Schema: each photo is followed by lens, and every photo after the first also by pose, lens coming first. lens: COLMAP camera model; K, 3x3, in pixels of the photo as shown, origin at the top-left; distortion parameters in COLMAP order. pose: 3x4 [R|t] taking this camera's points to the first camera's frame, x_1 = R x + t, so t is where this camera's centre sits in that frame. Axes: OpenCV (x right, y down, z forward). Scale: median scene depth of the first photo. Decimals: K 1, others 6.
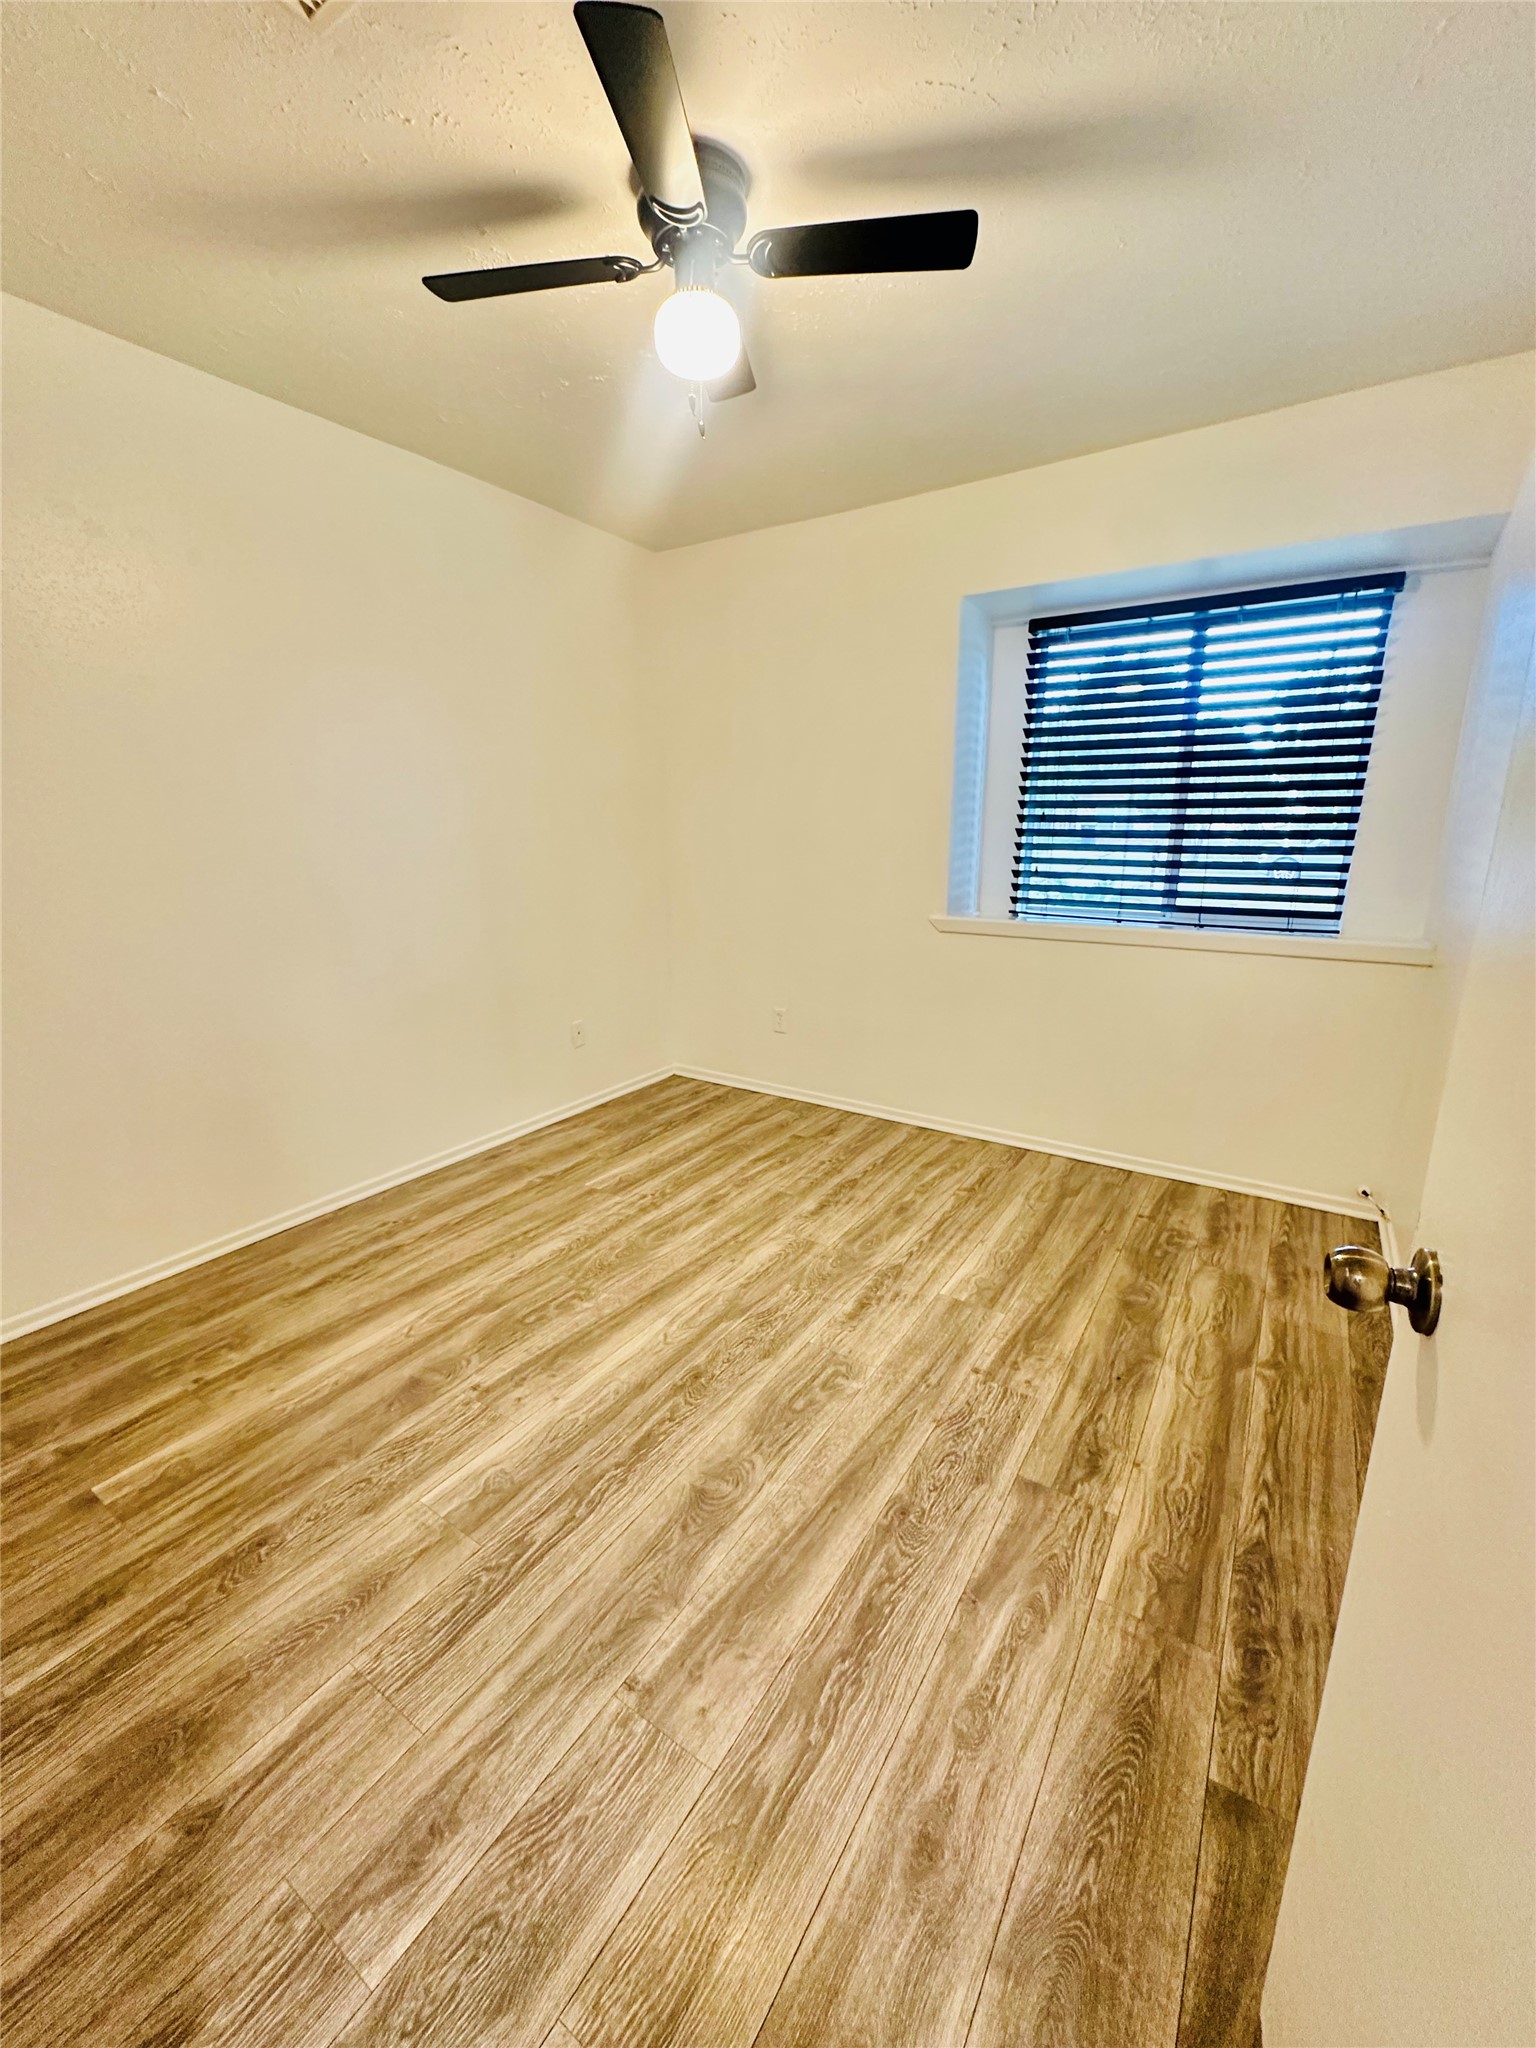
lens RADIAL K [[827.2, 0, 768.0], [0, 827.2, 1024.0], [0, 0, 1]] dist [0.030833, 0.000262]
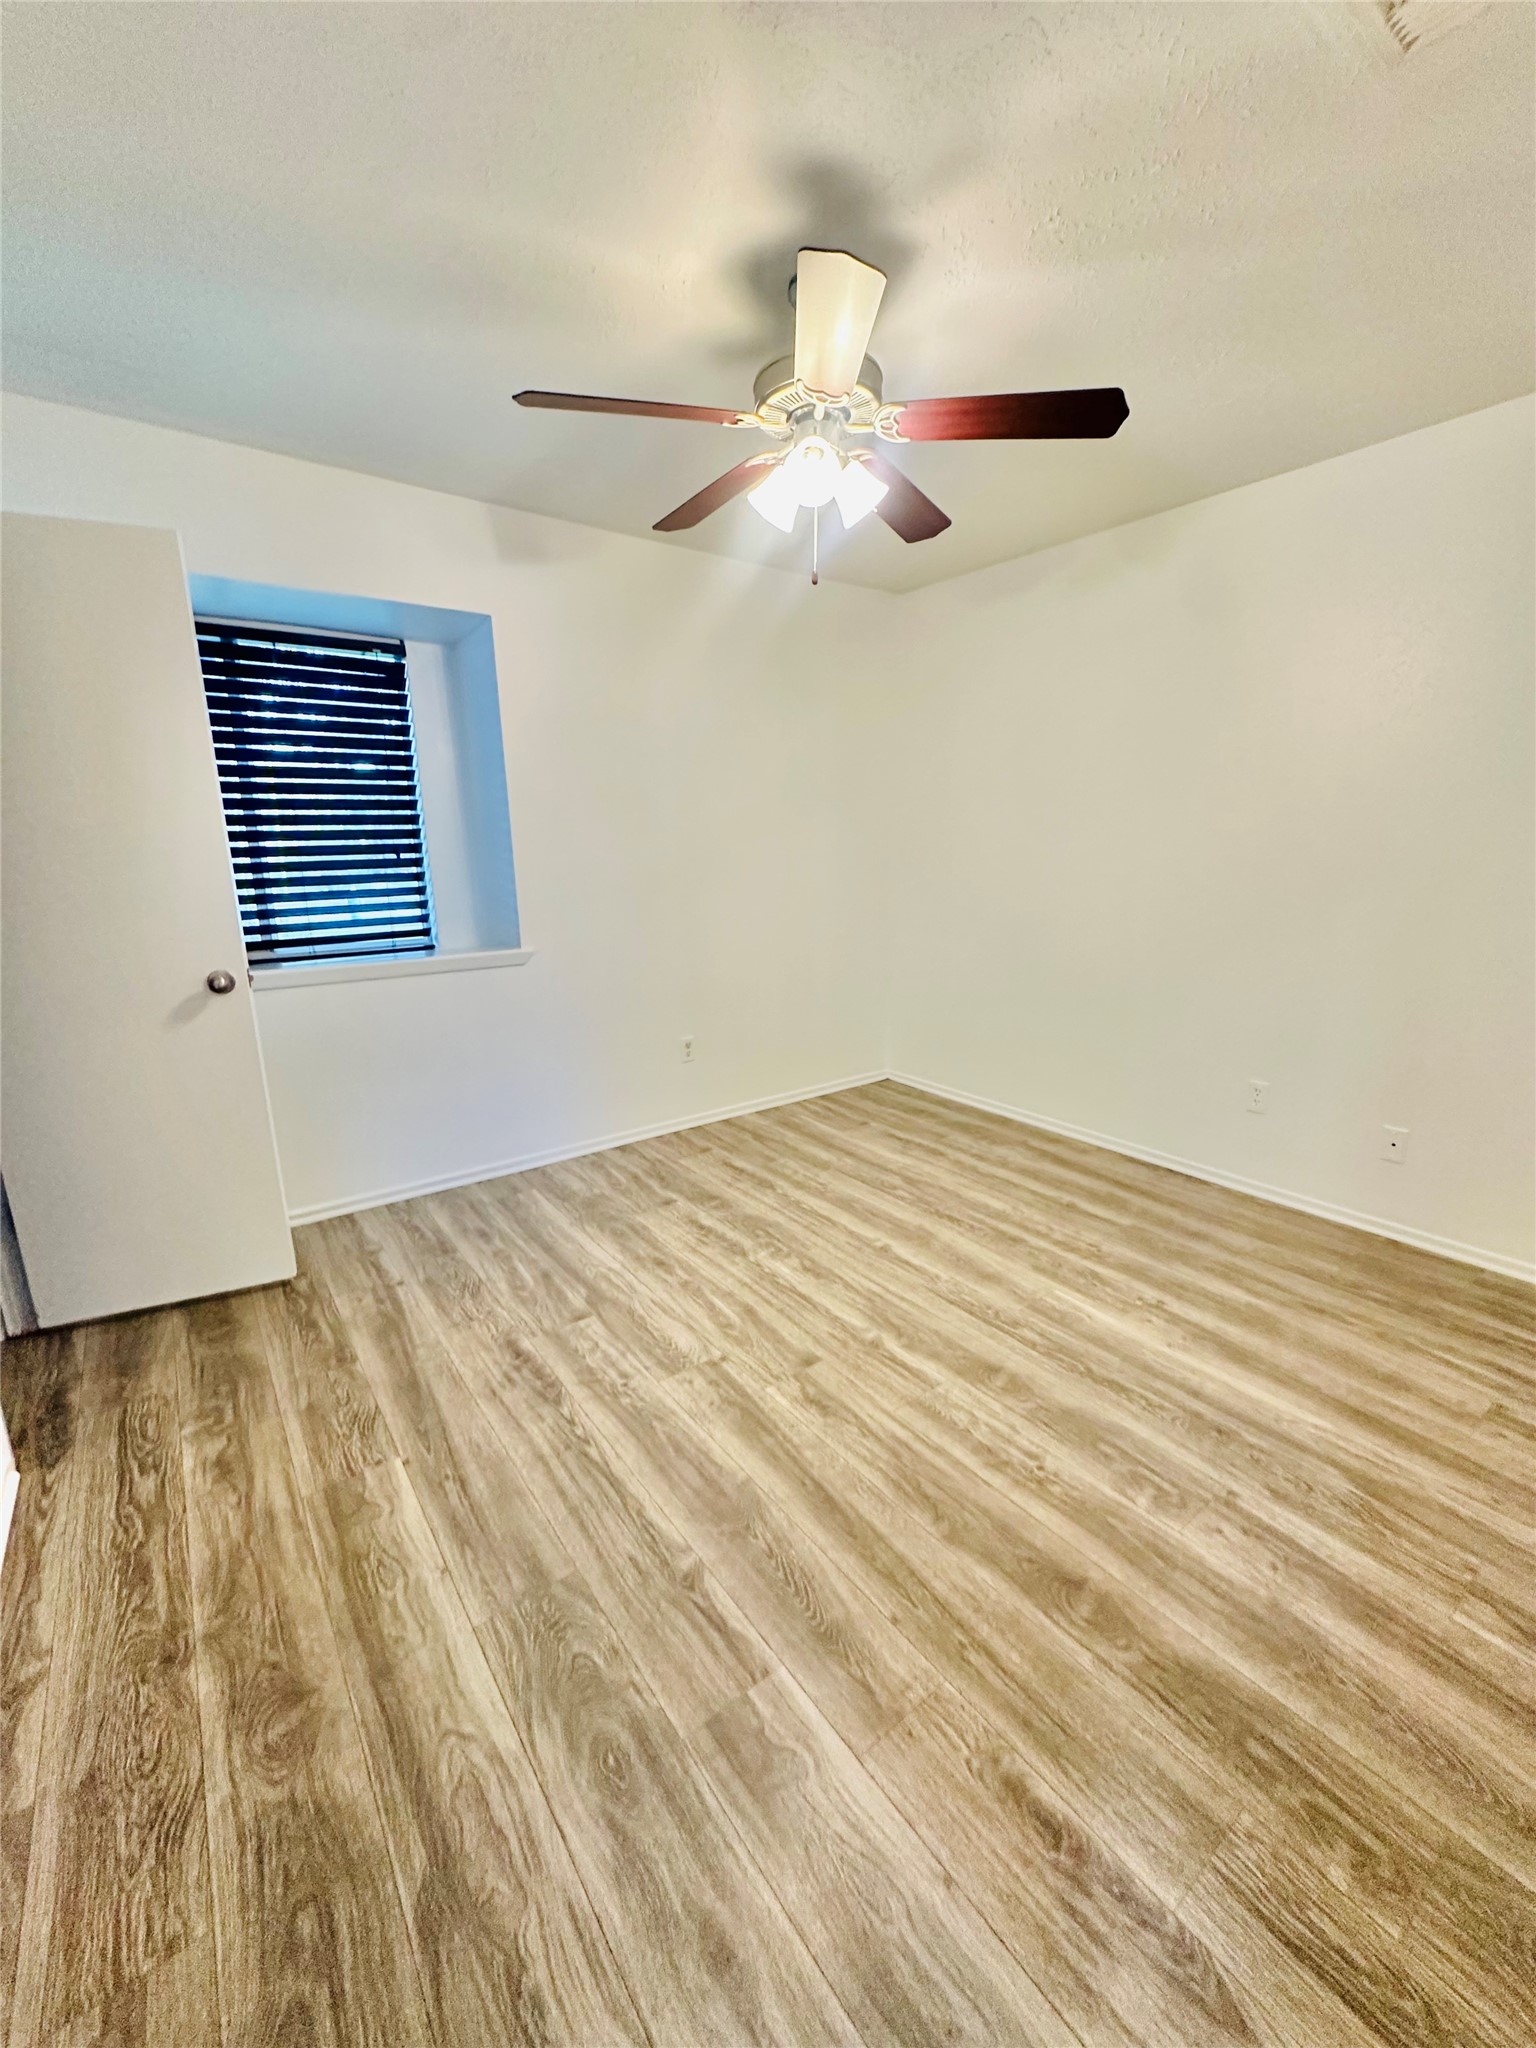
lens RADIAL K [[827.2, 0, 768.0], [0, 827.2, 1024.0], [0, 0, 1]] dist [0.030833, 0.000262]
pose [[-0.349605, 0.185548, -0.918340, 0.934476], [-0.188742, 0.946149, 0.263020, -0.416825], [0.917689, 0.265282, -0.295758, 1.625622]]
